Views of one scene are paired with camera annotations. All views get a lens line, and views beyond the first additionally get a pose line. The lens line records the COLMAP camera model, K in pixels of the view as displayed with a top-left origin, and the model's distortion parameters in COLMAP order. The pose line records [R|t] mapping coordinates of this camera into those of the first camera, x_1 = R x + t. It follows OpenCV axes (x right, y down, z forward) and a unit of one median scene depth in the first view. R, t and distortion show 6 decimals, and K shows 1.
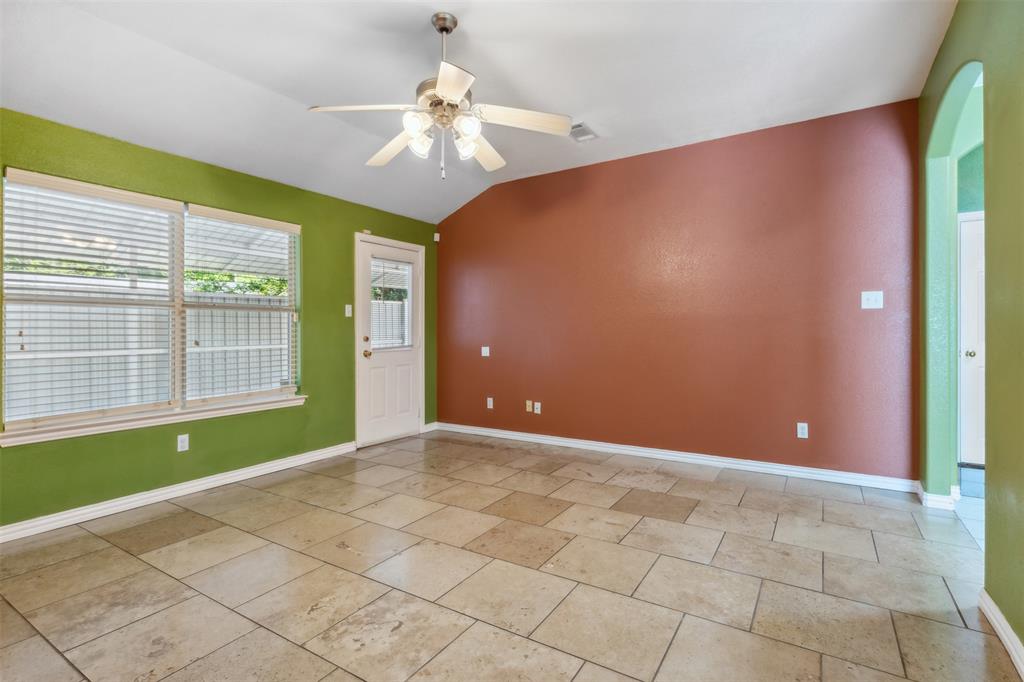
lens RADIAL K [[474.5, 0, 516.2], [0, 474.5, 345.3], [0, 0, 1]] dist [0.017648, -0.000857]
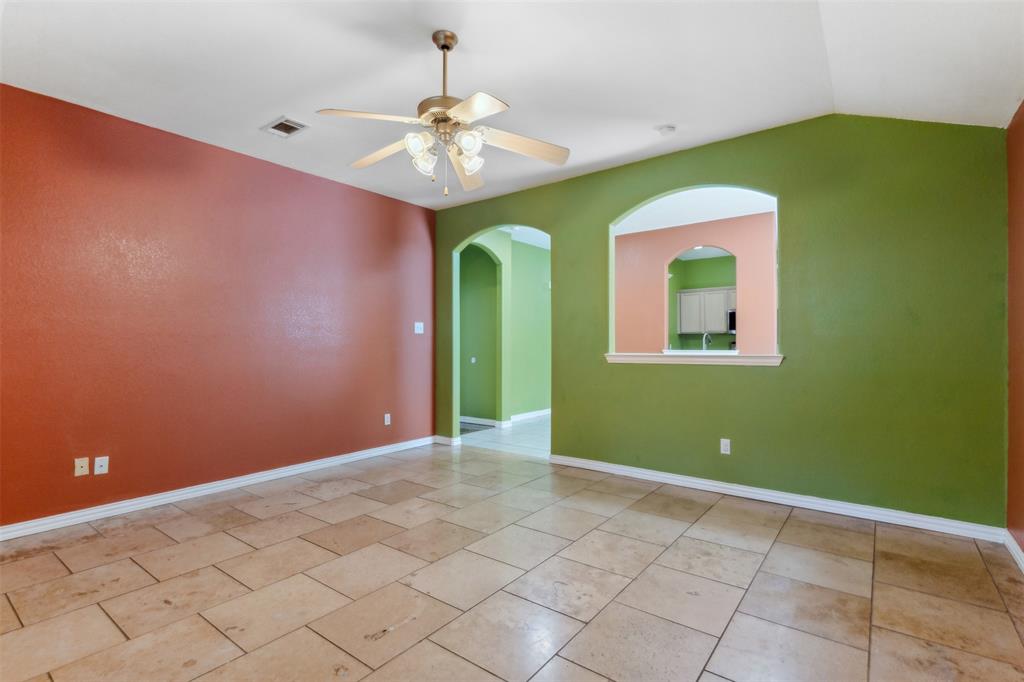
lens RADIAL K [[474.5, 0, 516.2], [0, 474.5, 345.3], [0, 0, 1]] dist [0.017648, -0.000857]
pose [[0.111293, 0.008934, 0.993747, -0.823544], [0.036350, 0.999254, -0.013054, -0.004347], [-0.993123, 0.037576, 0.110885, 0.532553]]
